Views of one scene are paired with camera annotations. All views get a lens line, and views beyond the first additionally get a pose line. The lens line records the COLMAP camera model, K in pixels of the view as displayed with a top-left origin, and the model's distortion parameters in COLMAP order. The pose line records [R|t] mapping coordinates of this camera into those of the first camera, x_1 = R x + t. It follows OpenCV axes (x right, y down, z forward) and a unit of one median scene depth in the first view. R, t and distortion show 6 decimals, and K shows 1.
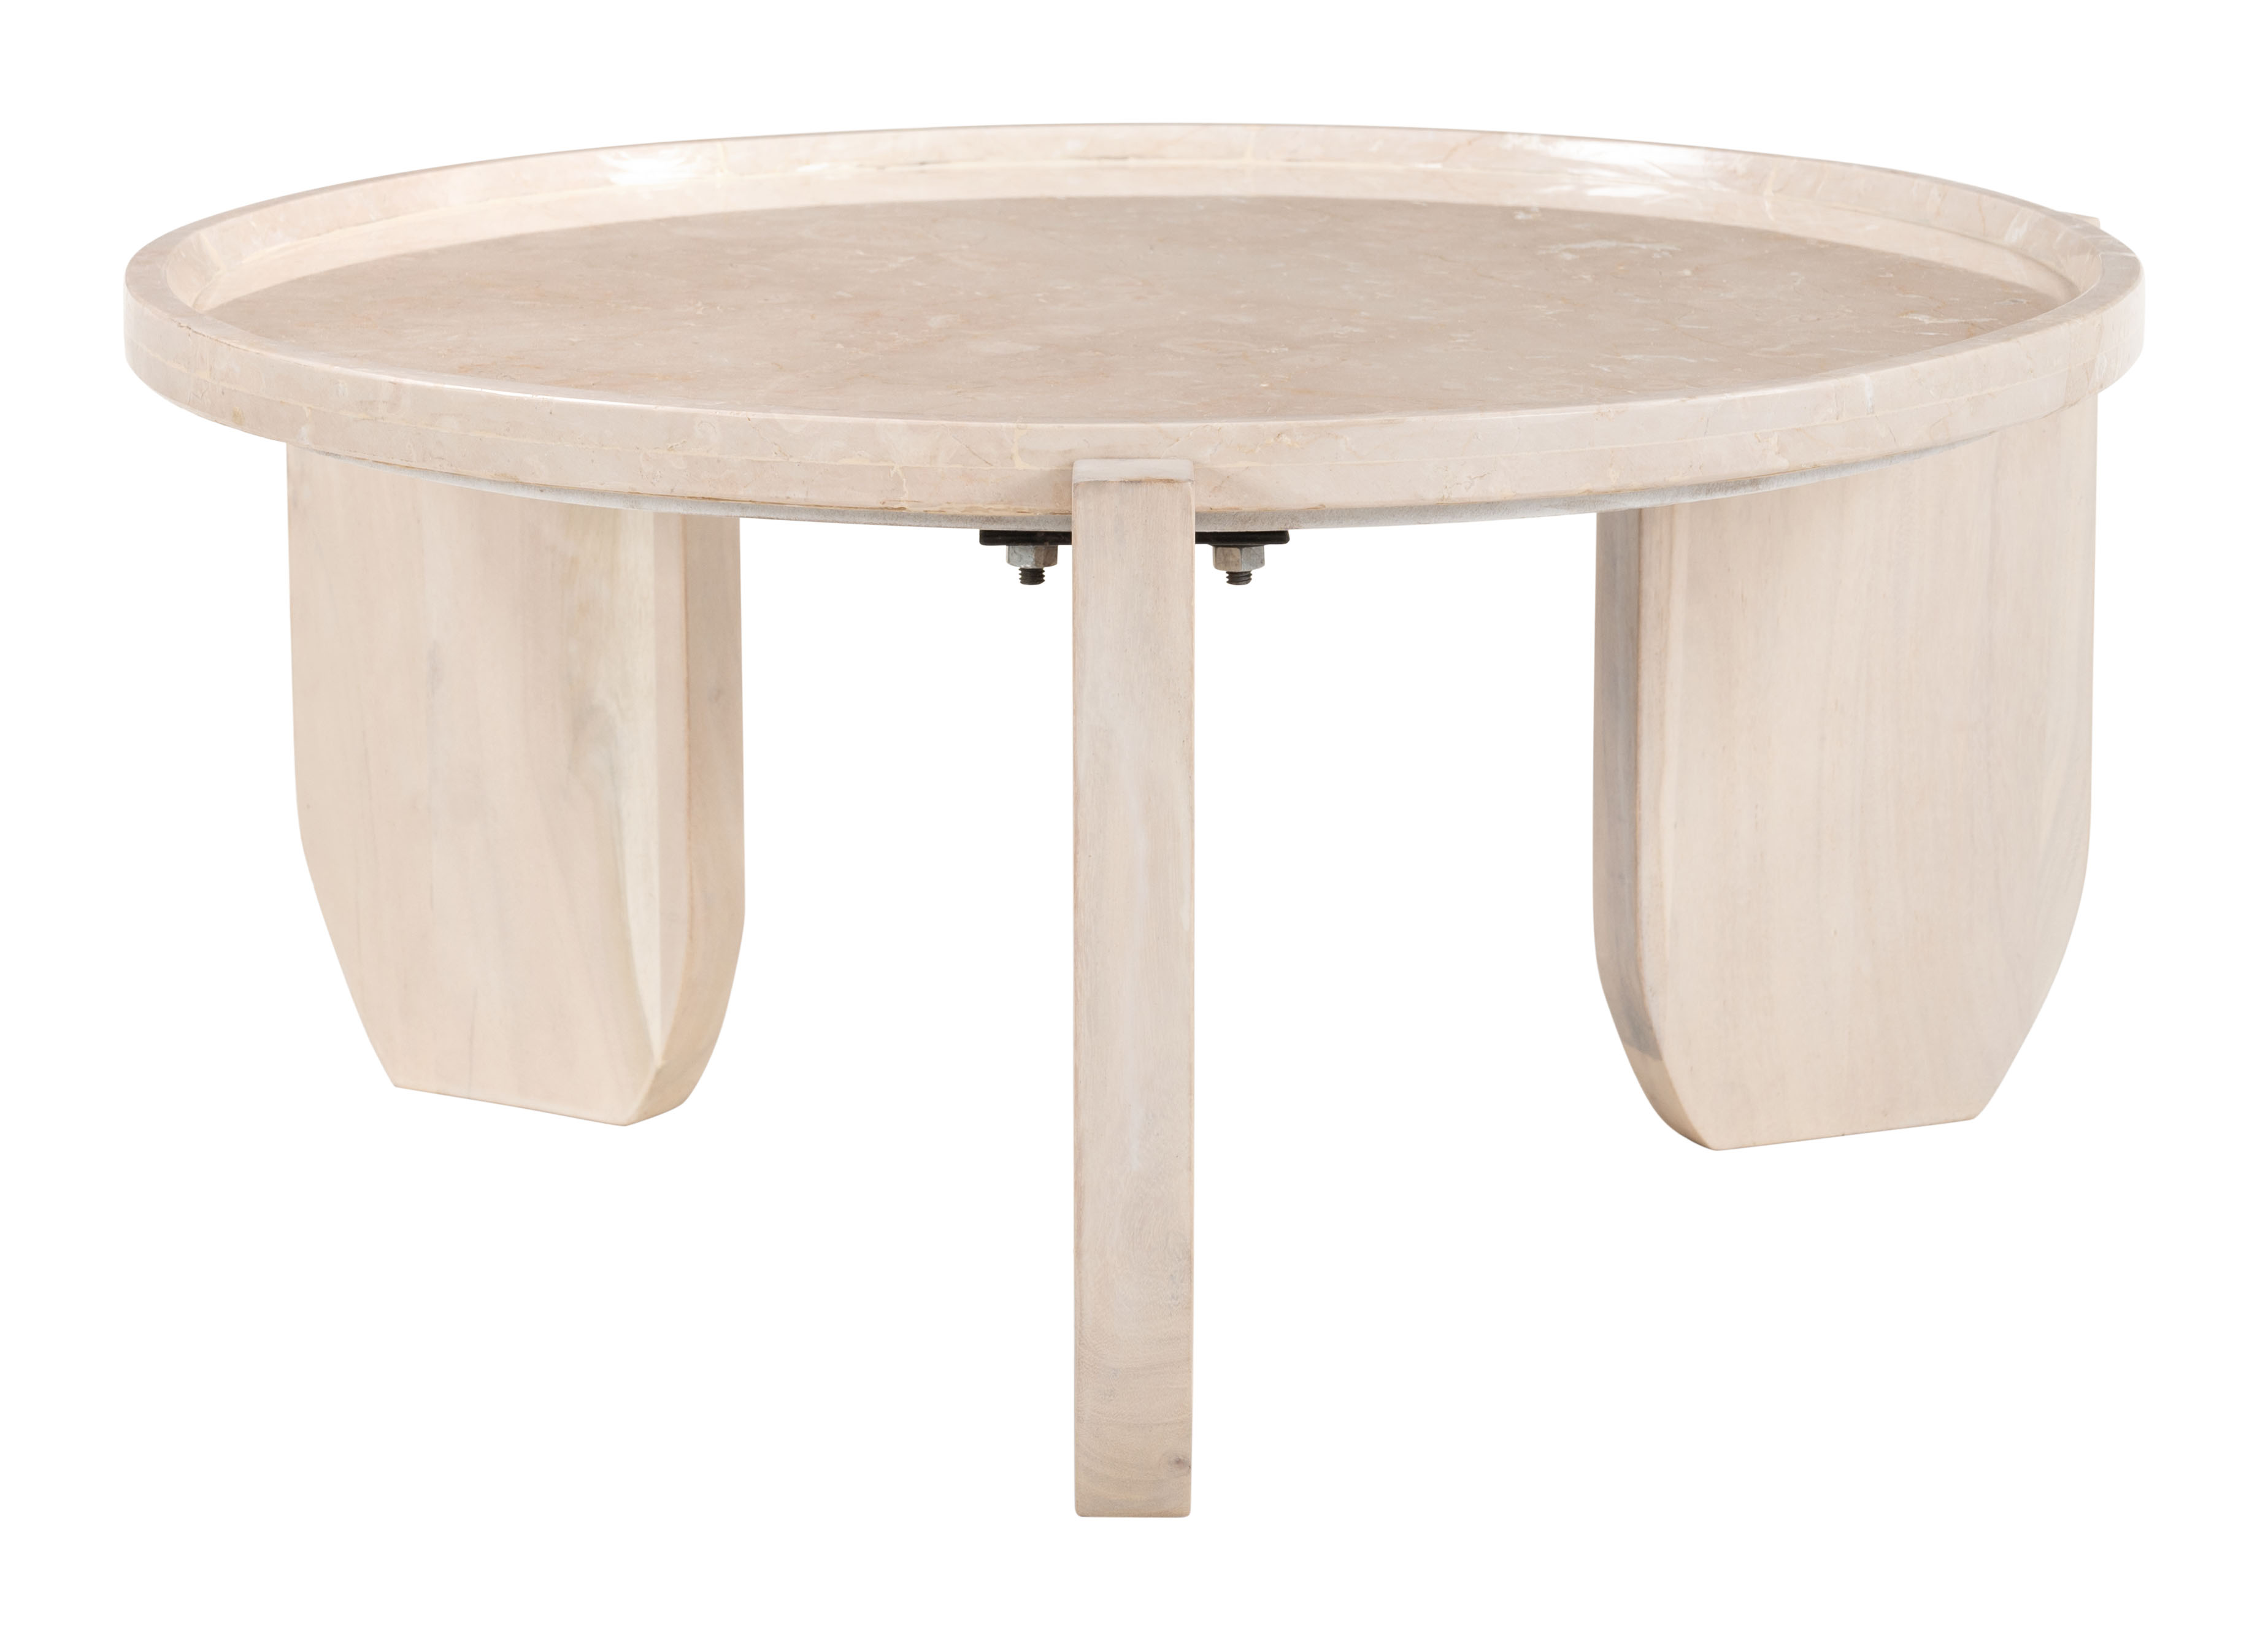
lens RADIAL K [[4410.0, 0, 1150.5], [0, 4410.0, 819.6], [0, 0, 1]] dist [0.043395, 0.000000]
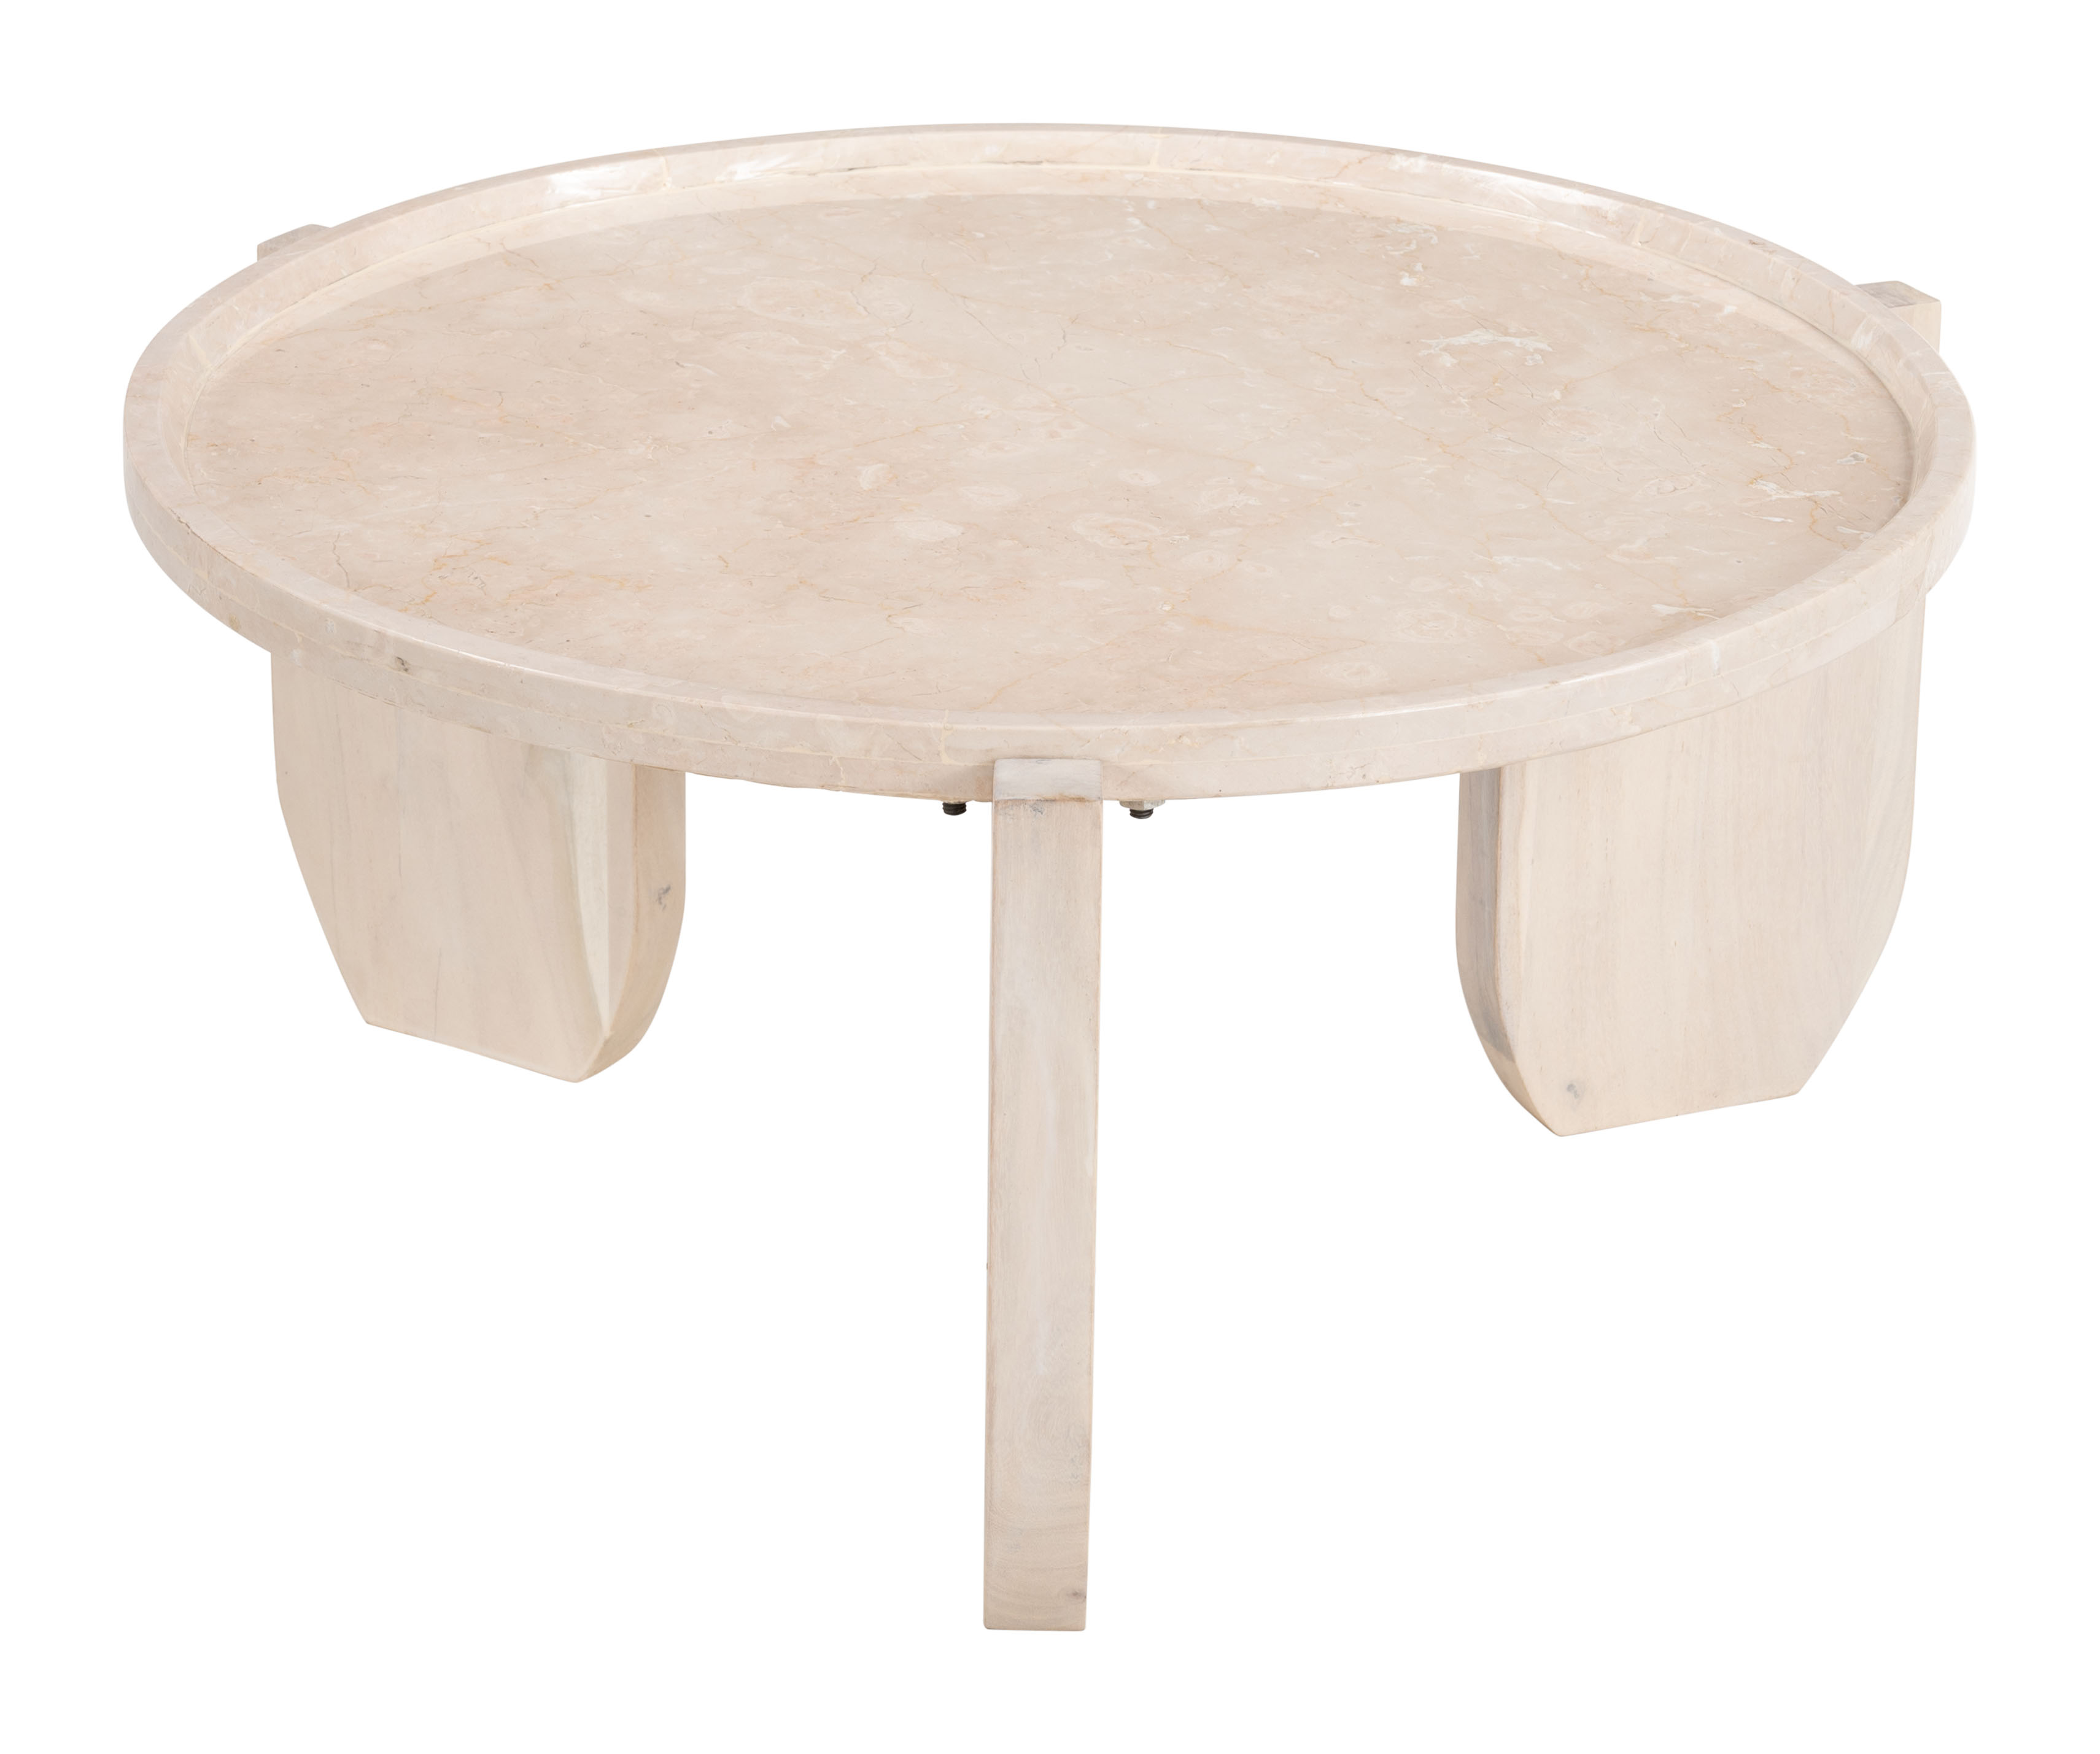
lens RADIAL K [[4107.4, 0, 1033.2], [0, 4107.4, 877.1], [0, 0, 1]] dist [0.058171, 0.000000]
pose [[0.999905, 0.013670, -0.002015, -0.003683], [-0.013349, 0.993314, 0.114672, -0.120408], [0.003569, -0.114634, 0.993401, -0.020582]]
